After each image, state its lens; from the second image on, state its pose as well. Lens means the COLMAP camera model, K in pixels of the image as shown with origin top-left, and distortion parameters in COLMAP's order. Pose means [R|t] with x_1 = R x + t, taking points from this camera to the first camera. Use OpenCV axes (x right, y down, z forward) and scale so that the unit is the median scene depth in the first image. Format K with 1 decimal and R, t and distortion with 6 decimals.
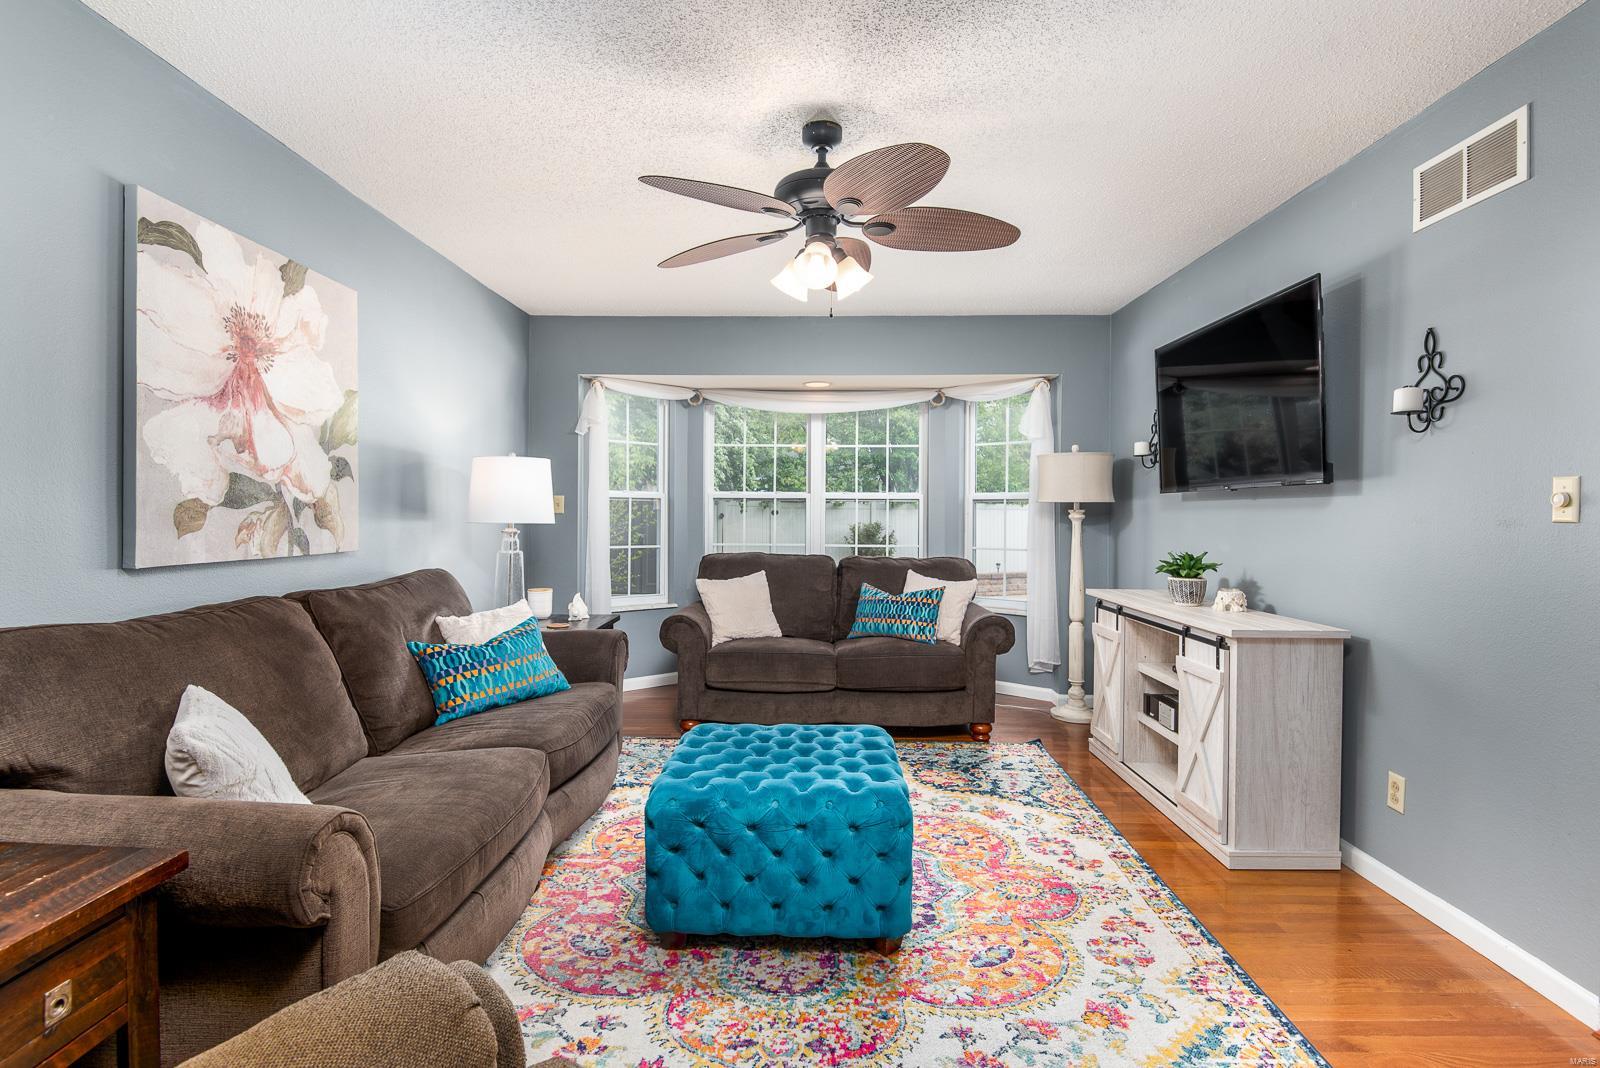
lens RADIAL K [[778.9, 0, 767.4], [0, 778.9, 512.8], [0, 0, 1]] dist [0.029327, -0.031126]
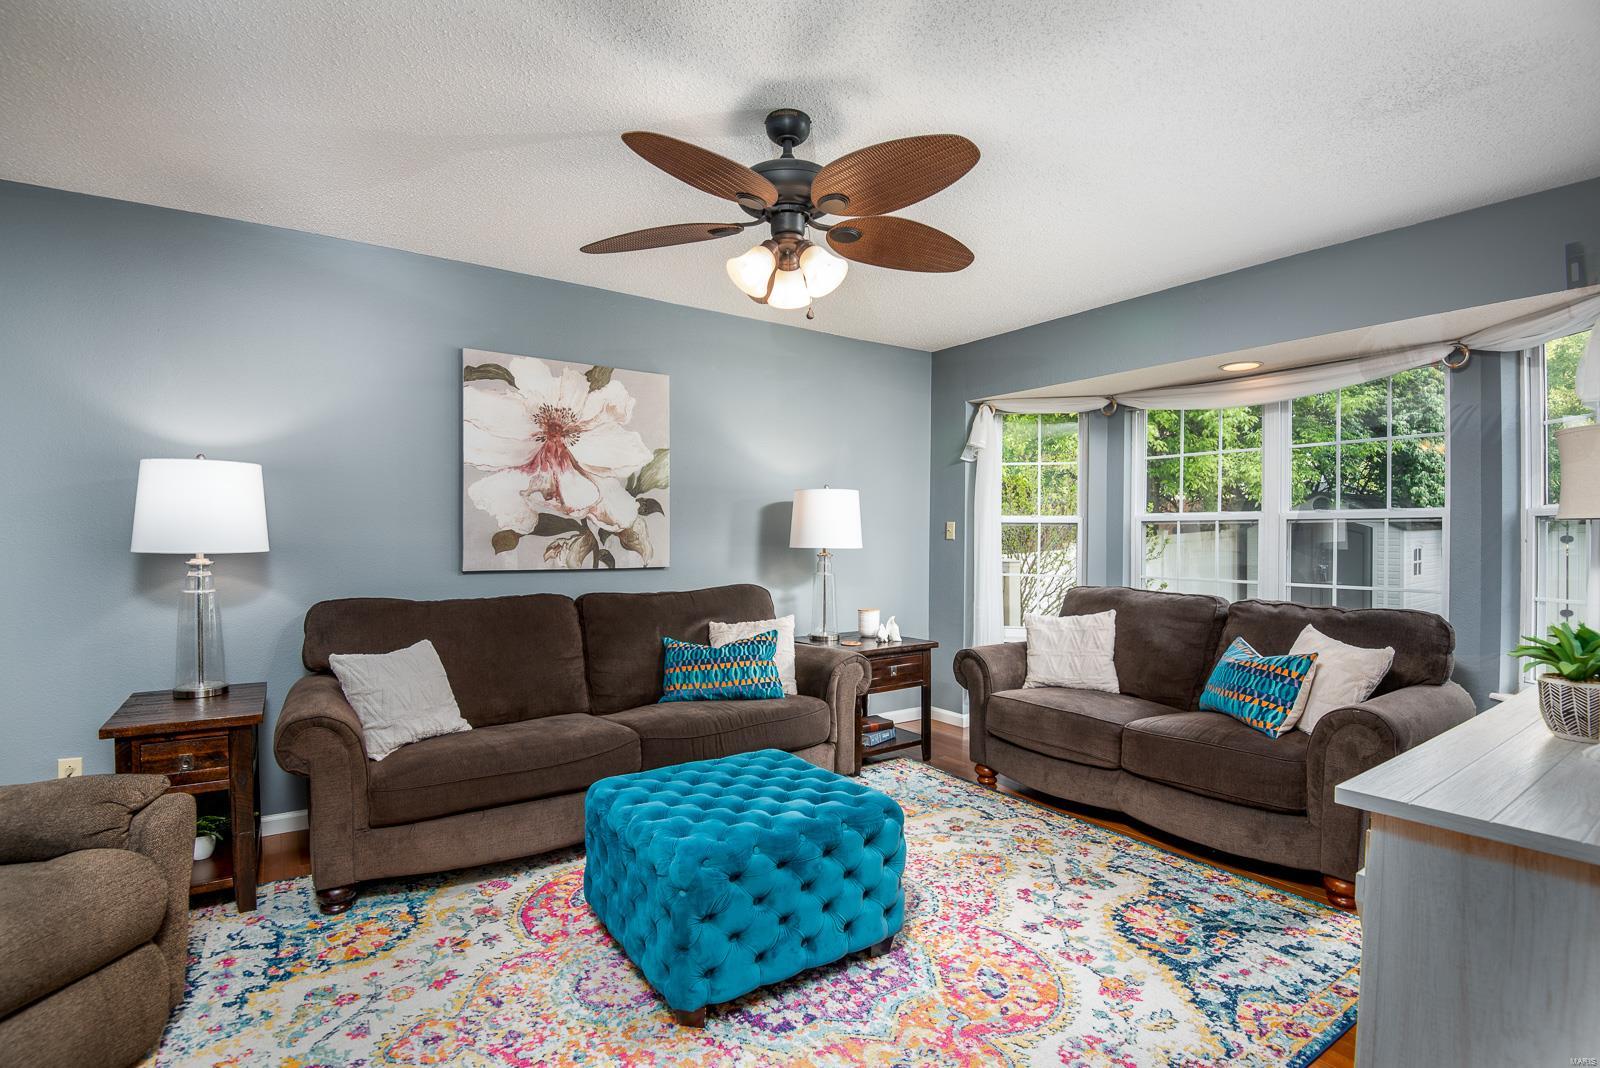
lens RADIAL K [[746.8, 0, 800.0], [0, 746.8, 534.0], [0, 0, 1]] dist [0.000123, -0.027572]
pose [[0.604881, -0.005865, -0.796294, 0.706883], [-0.000668, 0.999969, -0.007872, 0.001785], [0.796315, 0.005293, 0.604859, 0.447114]]
